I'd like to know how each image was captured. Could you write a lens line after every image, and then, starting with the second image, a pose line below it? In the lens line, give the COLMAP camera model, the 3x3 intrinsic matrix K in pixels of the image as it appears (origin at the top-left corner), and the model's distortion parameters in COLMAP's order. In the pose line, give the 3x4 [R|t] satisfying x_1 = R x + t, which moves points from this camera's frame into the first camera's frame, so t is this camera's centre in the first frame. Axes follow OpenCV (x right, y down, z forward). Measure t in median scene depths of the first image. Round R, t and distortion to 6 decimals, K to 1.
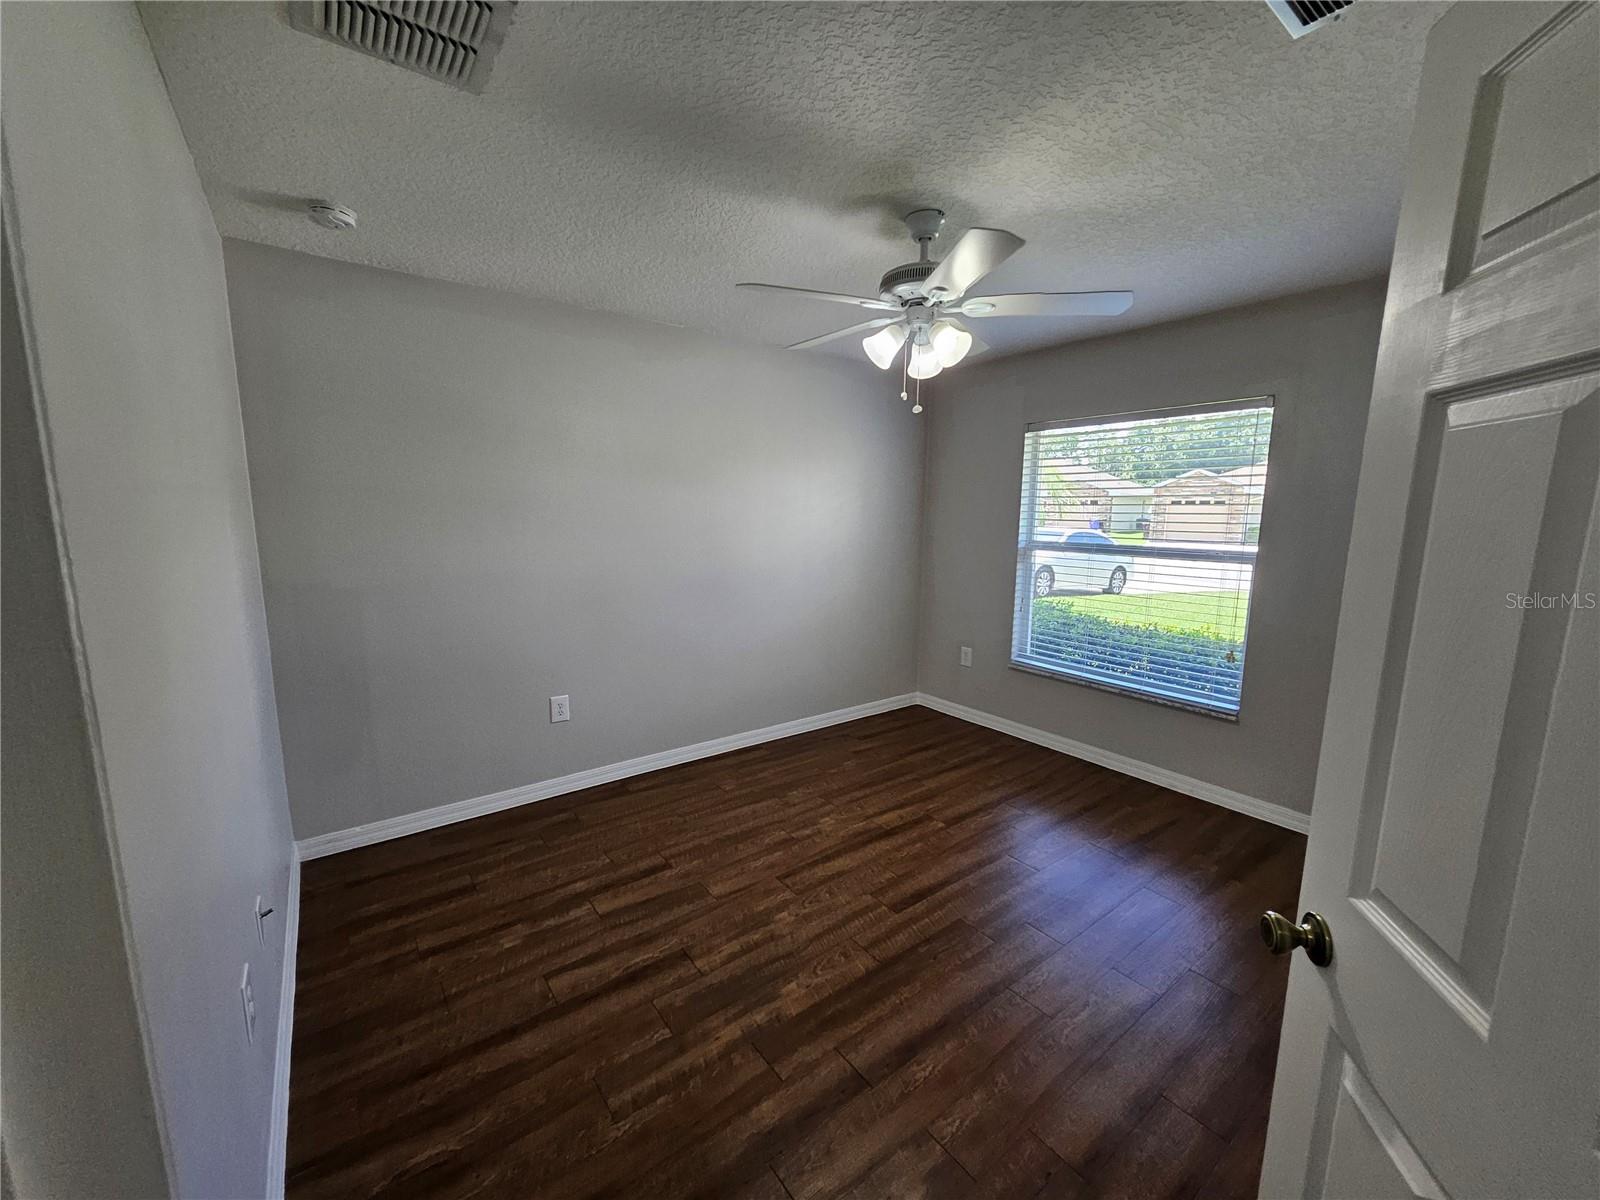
lens RADIAL K [[631.6, 0, 798.0], [0, 631.6, 603.1], [0, 0, 1]] dist [0.002587, 0.001987]
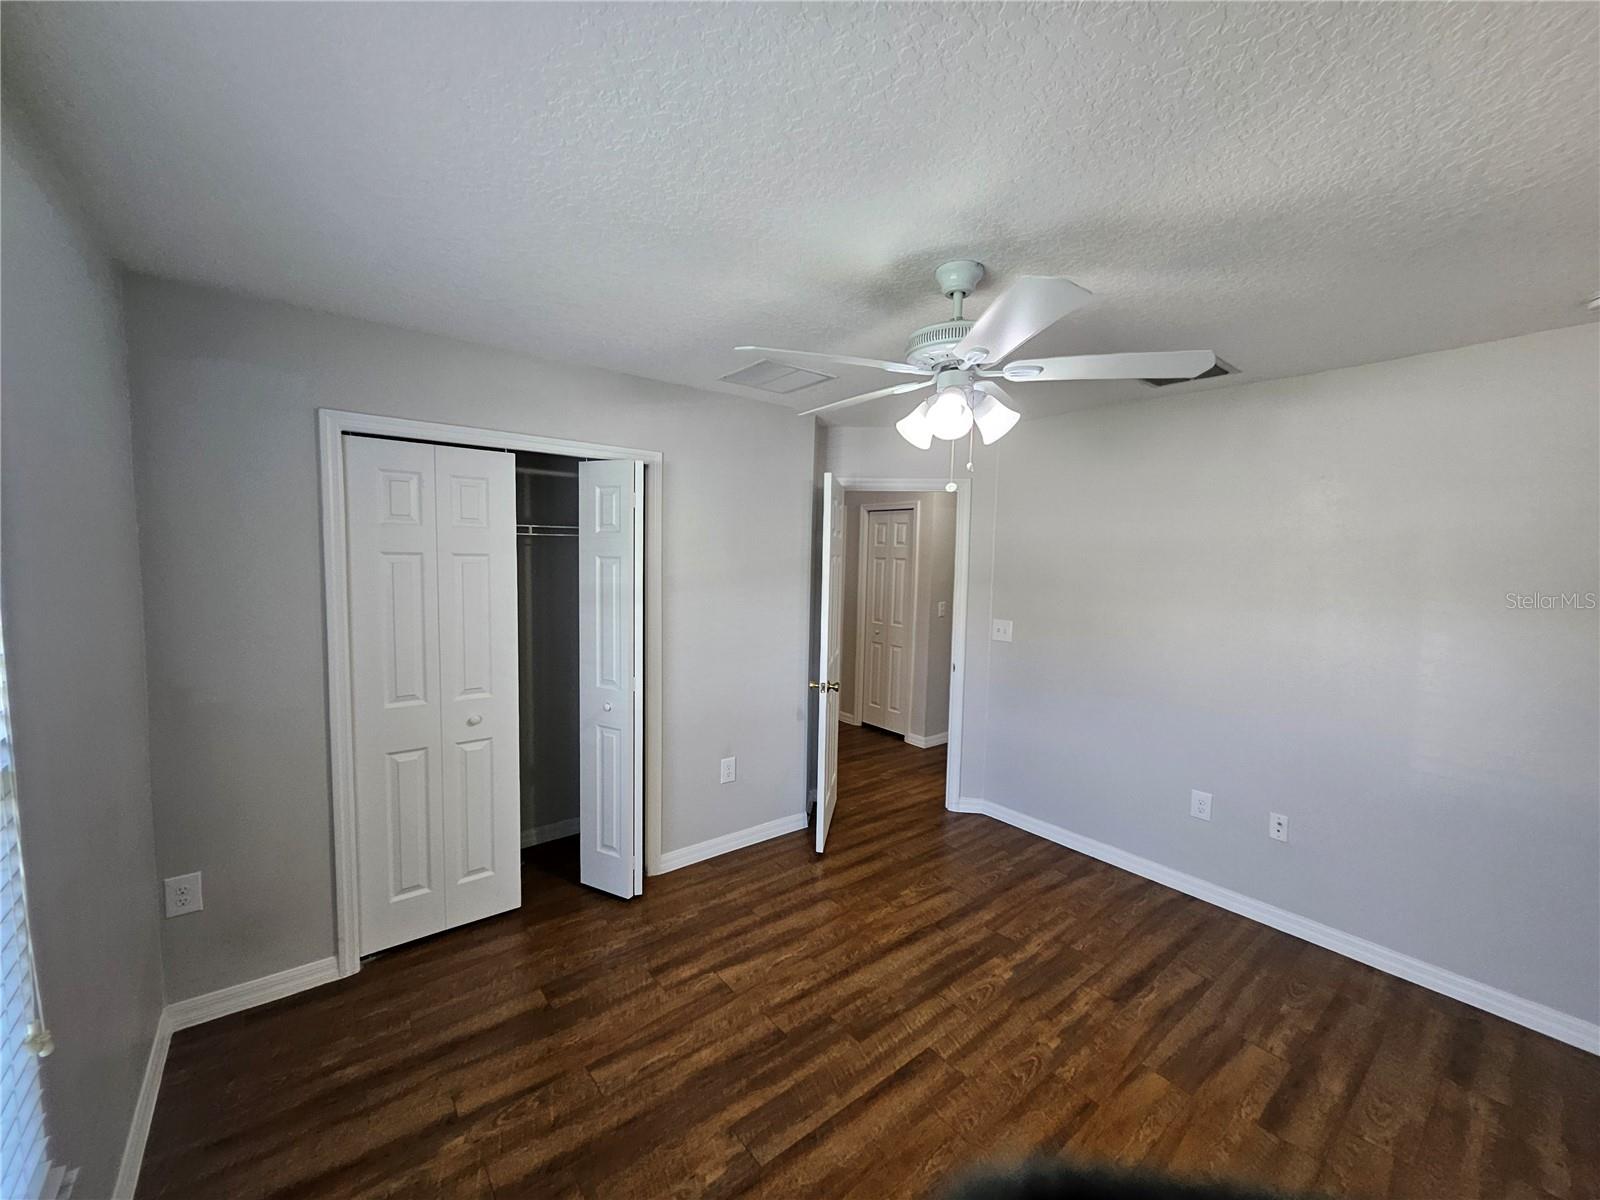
lens RADIAL K [[631.6, 0, 799.4], [0, 631.6, 603.1], [0, 0, 1]] dist [0.002587, 0.001987]
pose [[-0.999219, -0.027326, -0.028545, 0.428593], [-0.033097, 0.973400, 0.226709, -0.354300], [0.021591, 0.227476, -0.973544, 1.933604]]
